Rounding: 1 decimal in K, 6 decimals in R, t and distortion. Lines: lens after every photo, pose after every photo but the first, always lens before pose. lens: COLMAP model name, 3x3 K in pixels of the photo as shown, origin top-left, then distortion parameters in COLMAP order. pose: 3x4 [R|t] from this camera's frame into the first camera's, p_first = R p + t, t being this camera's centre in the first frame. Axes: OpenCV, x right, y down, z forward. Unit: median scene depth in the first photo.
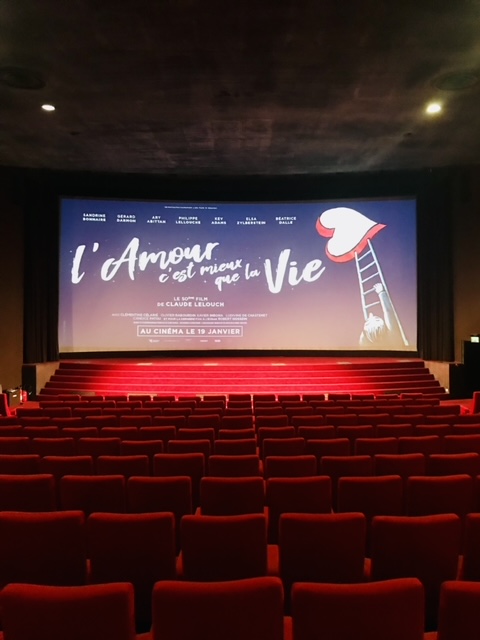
lens RADIAL K [[522.9, 0, 244.8], [0, 522.9, 319.2], [0, 0, 1]] dist [0.013385, -0.023948]
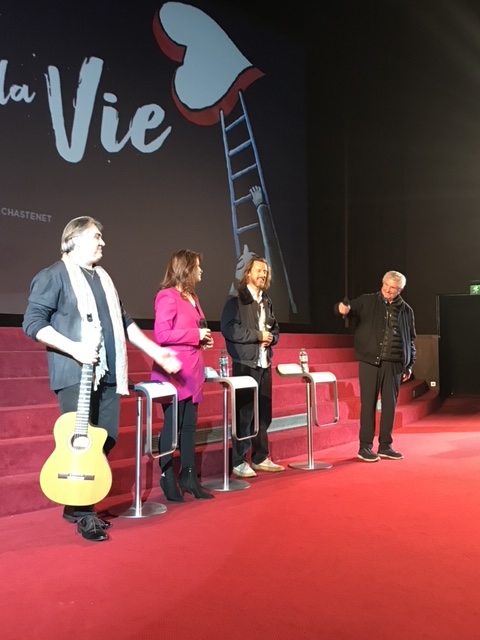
lens RADIAL K [[662.3, 0, 238.7], [0, 662.3, 326.6], [0, 0, 1]] dist [-0.008966, 0.000000]
pose [[0.618869, 0.025256, 0.785088, -0.235775], [0.003915, 0.999371, -0.035235, 0.084125], [-0.785485, 0.024880, 0.618381, 0.625639]]
